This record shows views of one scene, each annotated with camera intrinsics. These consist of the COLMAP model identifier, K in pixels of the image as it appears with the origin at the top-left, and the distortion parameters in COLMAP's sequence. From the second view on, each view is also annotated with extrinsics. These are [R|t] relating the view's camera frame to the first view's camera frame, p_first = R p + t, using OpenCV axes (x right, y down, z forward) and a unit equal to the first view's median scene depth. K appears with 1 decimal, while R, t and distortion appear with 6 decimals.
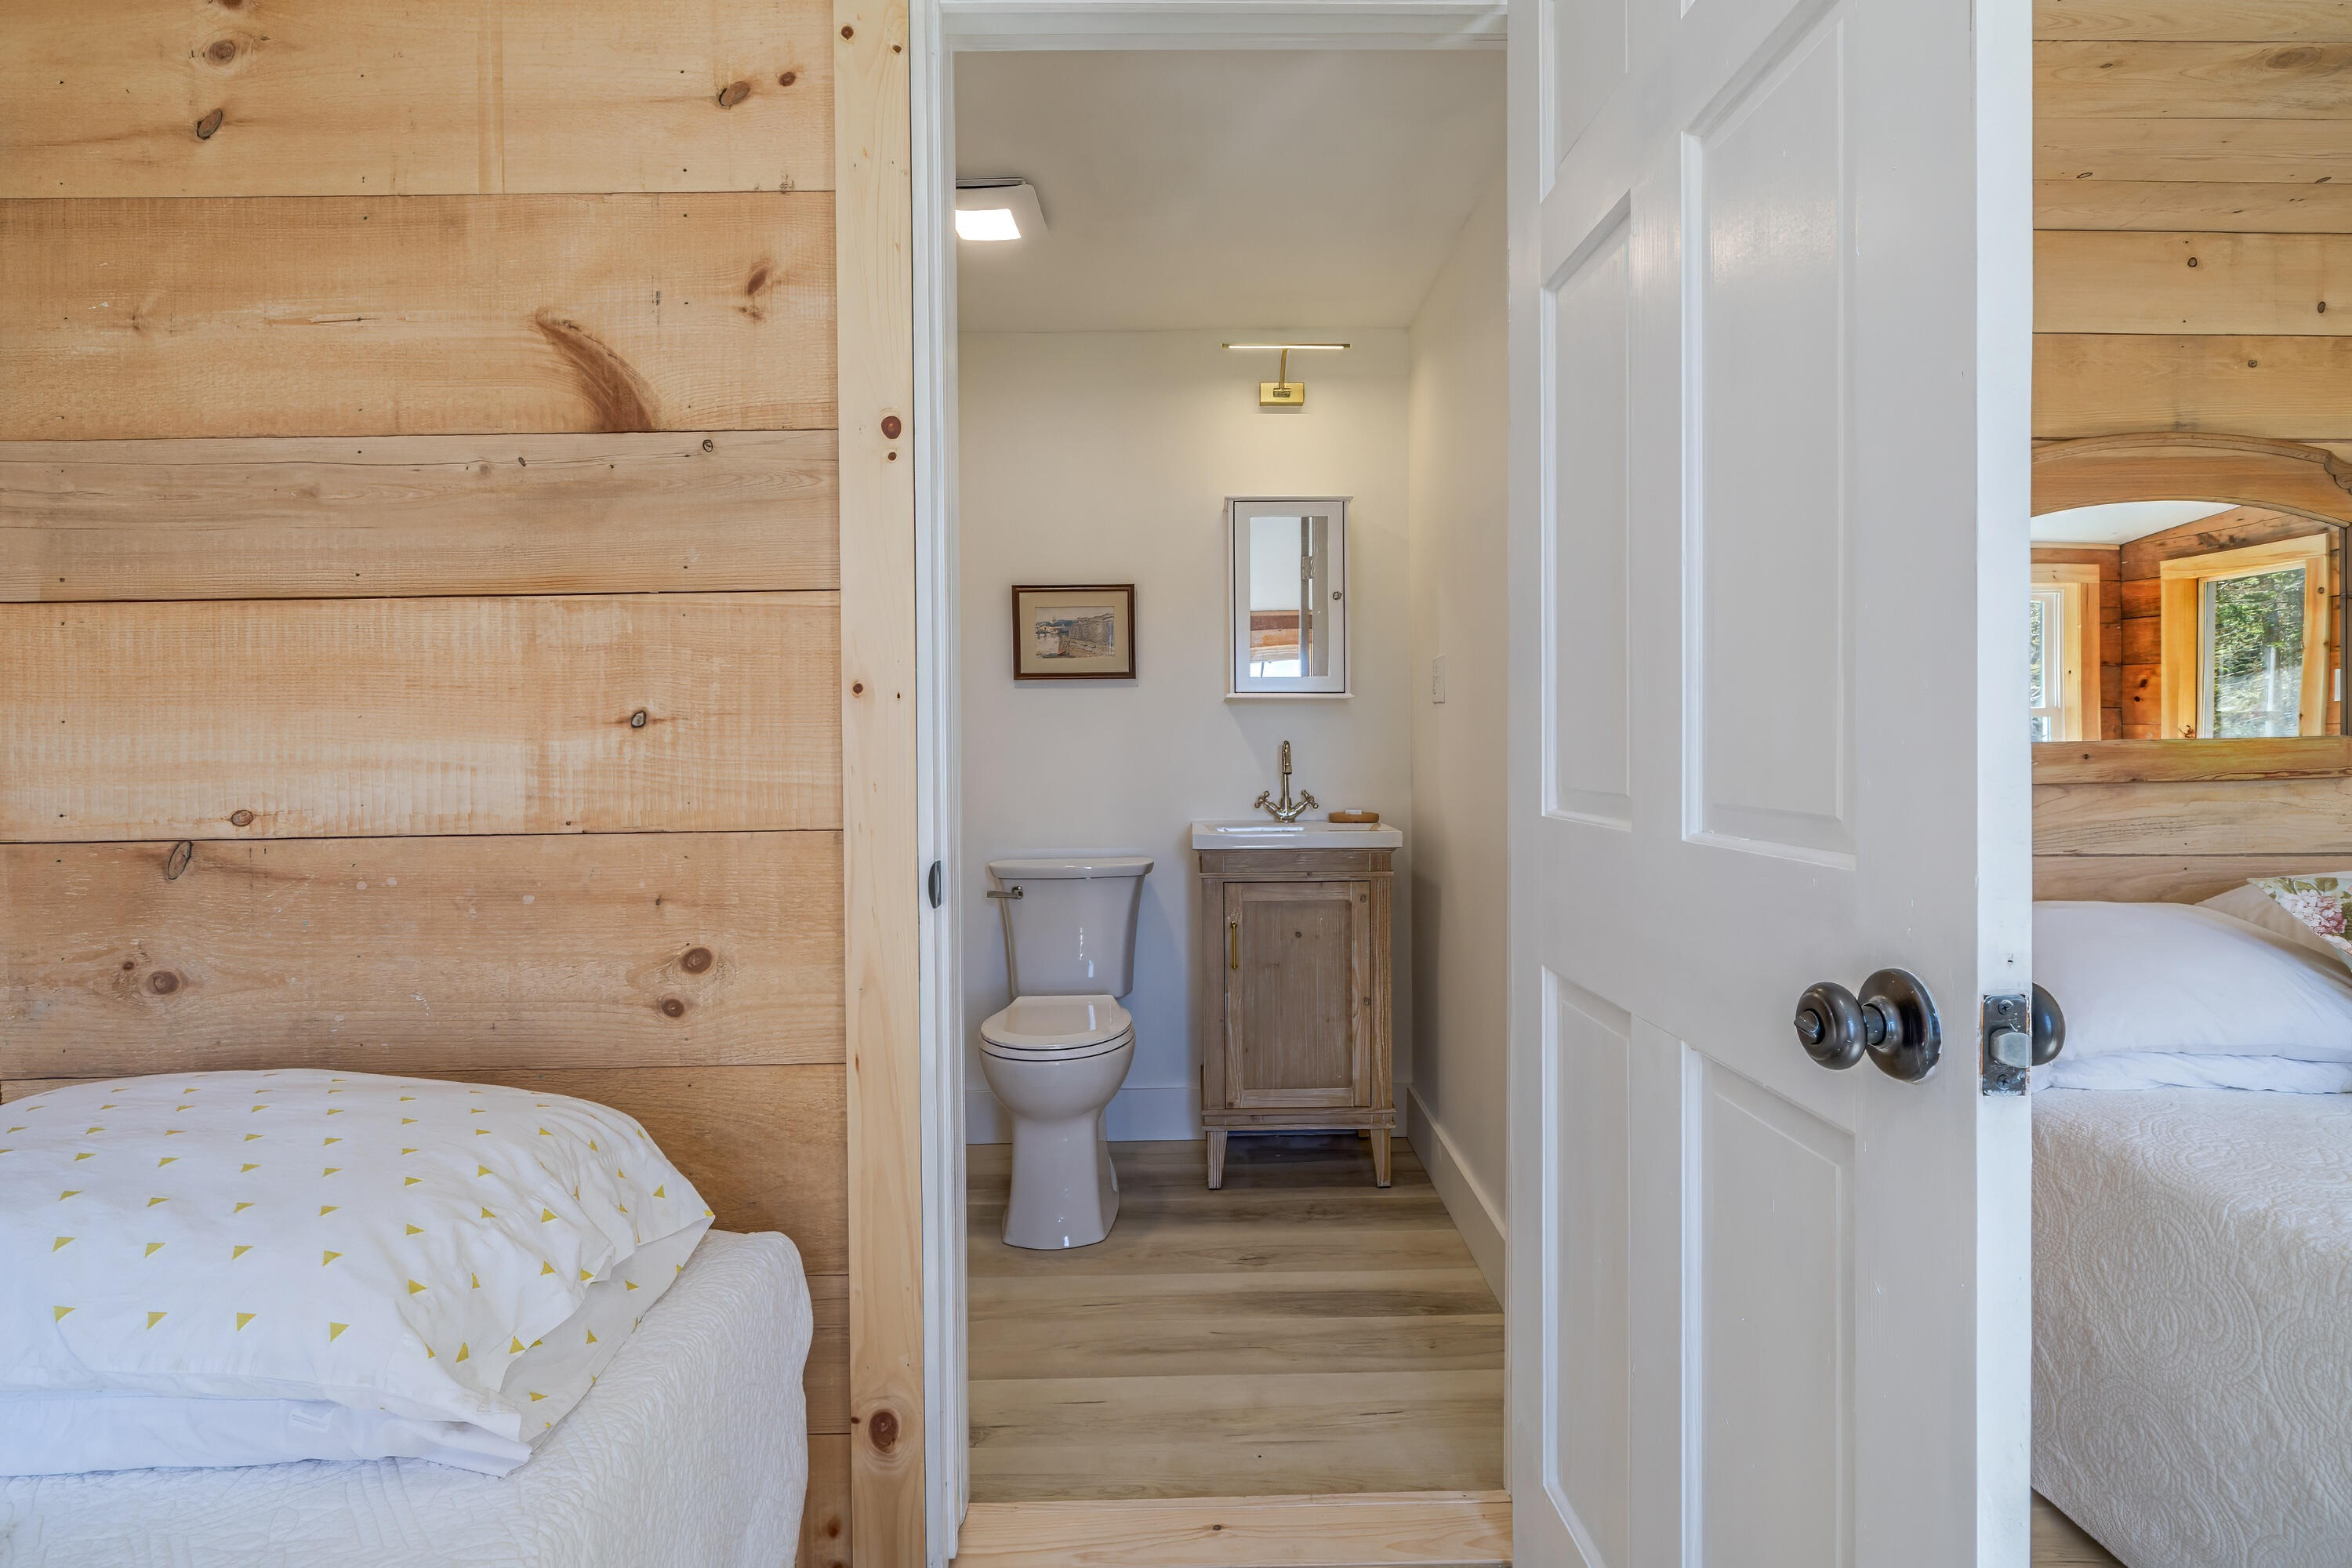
lens RADIAL K [[1094.2, 0, 1173.2], [0, 1094.2, 763.6], [0, 0, 1]] dist [-0.017689, -0.001122]
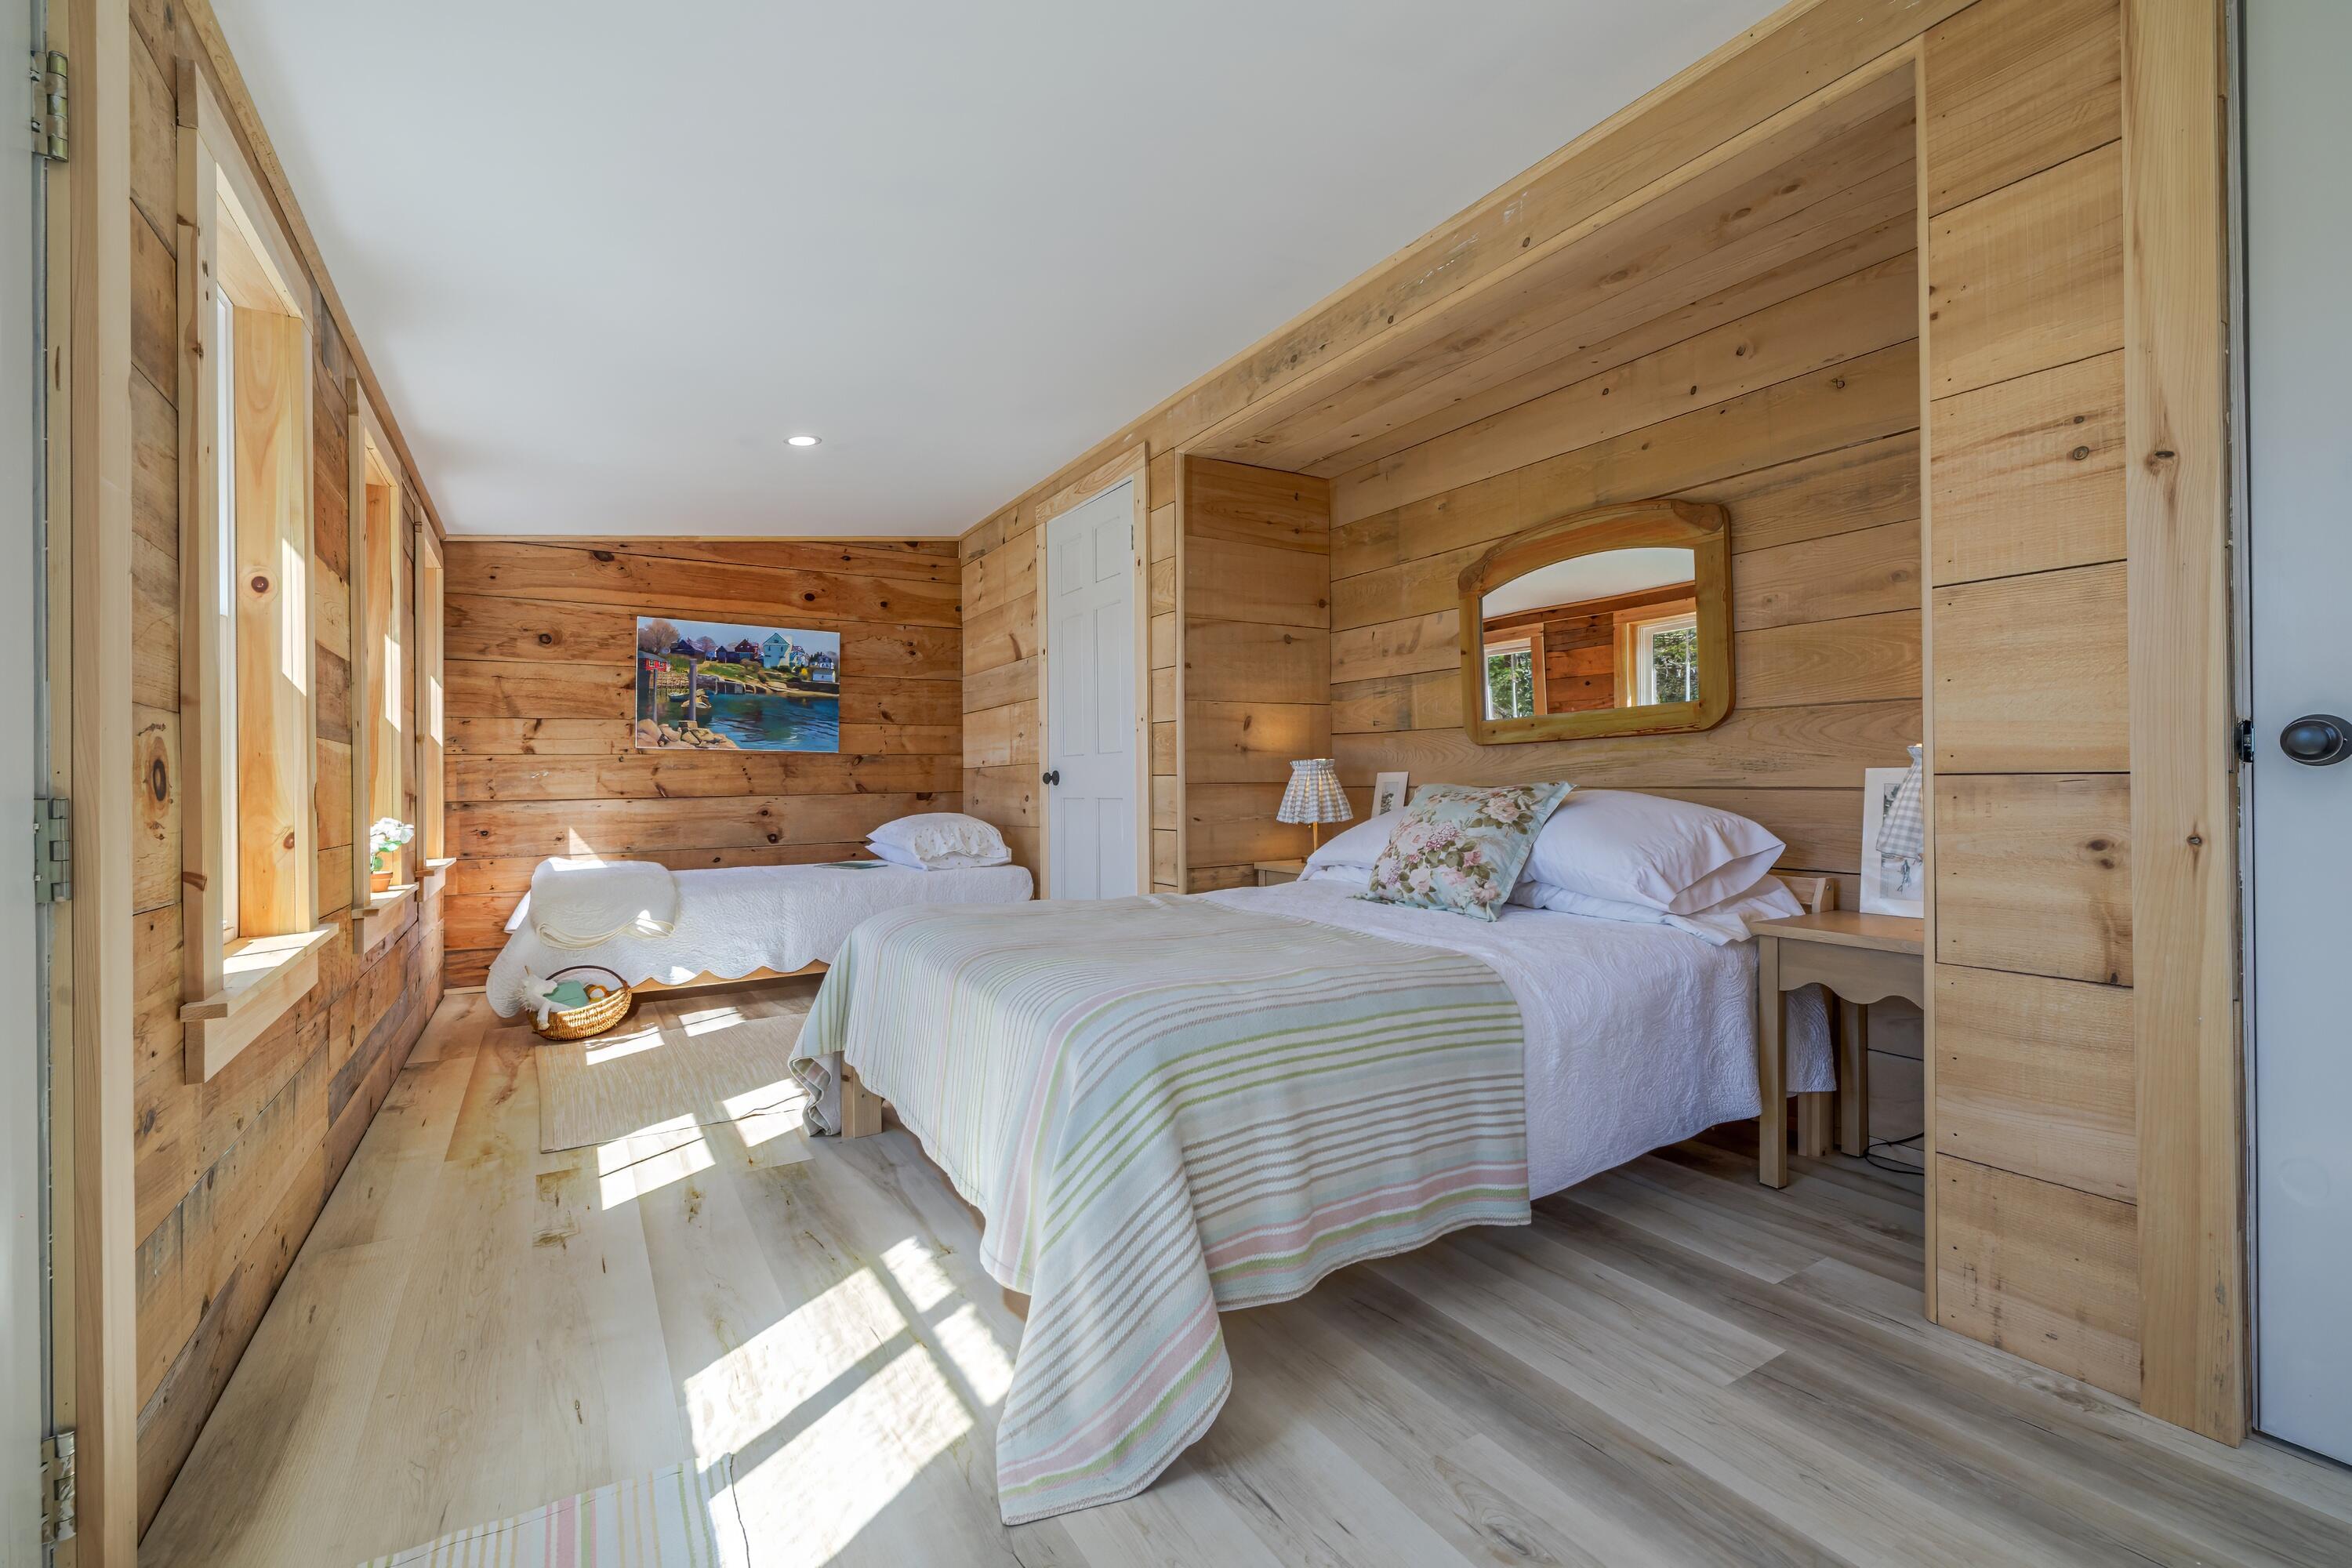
lens RADIAL K [[1032.7, 0, 1178.3], [0, 1032.7, 777.5], [0, 0, 1]] dist [0.007001, -0.000323]
pose [[0.518163, -0.003503, -0.855275, 1.885205], [-0.008096, 0.999927, -0.009001, 0.090043], [0.855244, 0.011588, 0.518096, -0.257445]]
